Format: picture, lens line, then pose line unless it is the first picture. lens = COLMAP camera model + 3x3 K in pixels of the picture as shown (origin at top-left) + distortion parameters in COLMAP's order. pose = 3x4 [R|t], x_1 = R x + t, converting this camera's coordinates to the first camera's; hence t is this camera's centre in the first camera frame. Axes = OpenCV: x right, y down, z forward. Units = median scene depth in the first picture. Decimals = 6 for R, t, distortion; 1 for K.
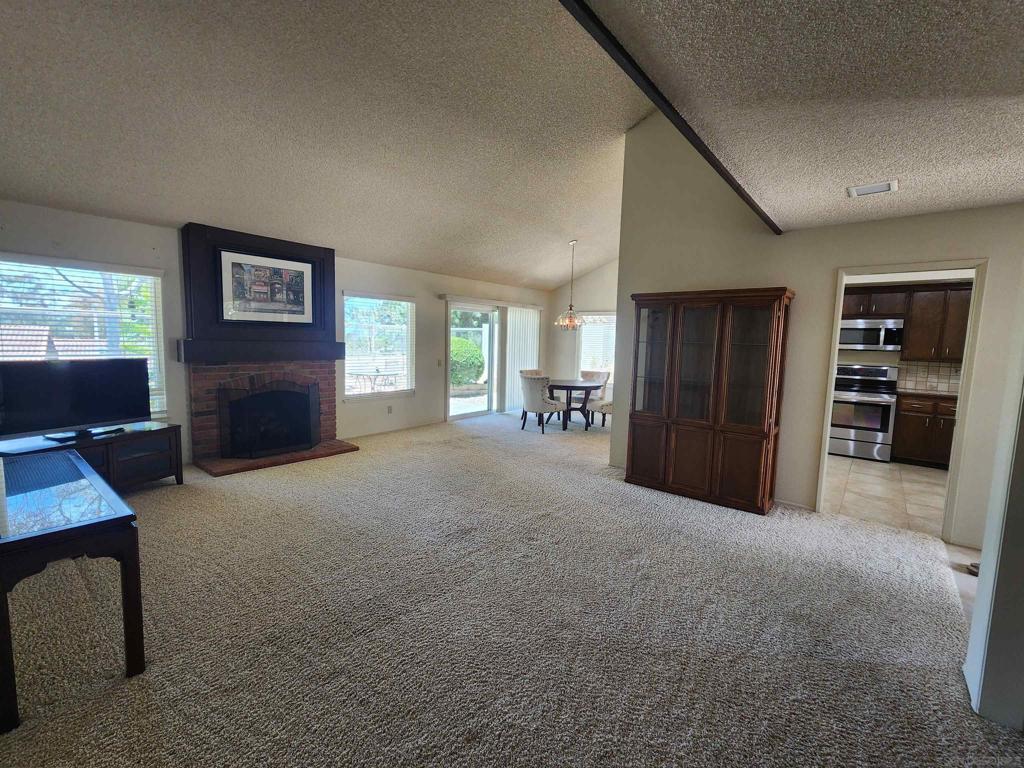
lens RADIAL K [[444.8, 0, 512.6], [0, 444.8, 382.5], [0, 0, 1]] dist [0.001446, 0.000386]
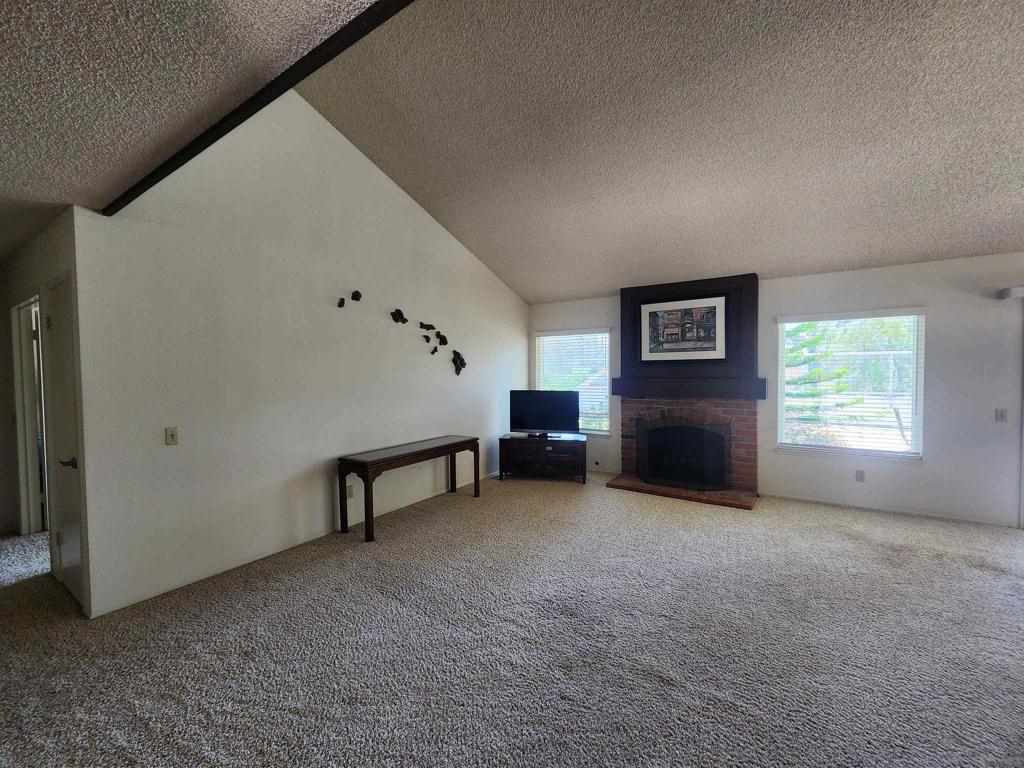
lens RADIAL K [[419.8, 0, 512.0], [0, 419.8, 384.0], [0, 0, 1]] dist [-0.000466, -0.000069]
pose [[0.100887, 0.004554, -0.994887, 0.398145], [-0.086361, 0.996255, -0.004197, -0.039929], [0.991143, 0.086343, 0.100903, 0.491054]]
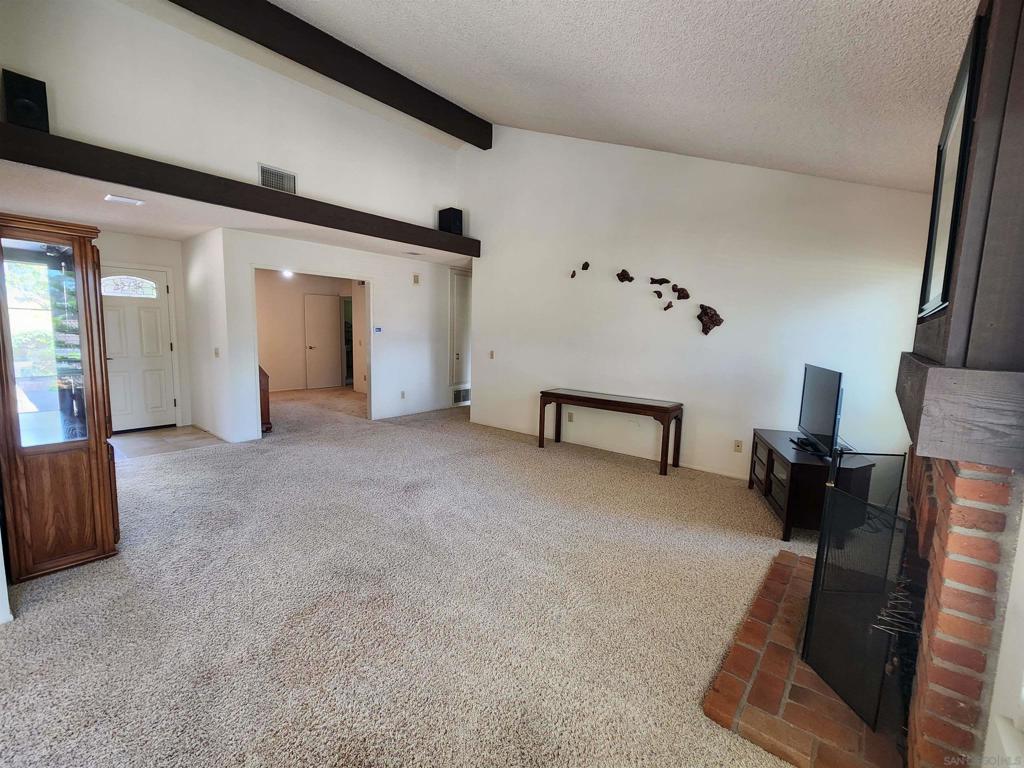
lens RADIAL K [[444.8, 0, 512.6], [0, 444.8, 382.5], [0, 0, 1]] dist [0.001446, 0.000386]
pose [[-0.998542, -0.048072, -0.024561, -0.200307], [-0.052235, 0.975251, 0.214842, -0.127240], [0.013626, 0.215811, -0.976340, 1.294569]]
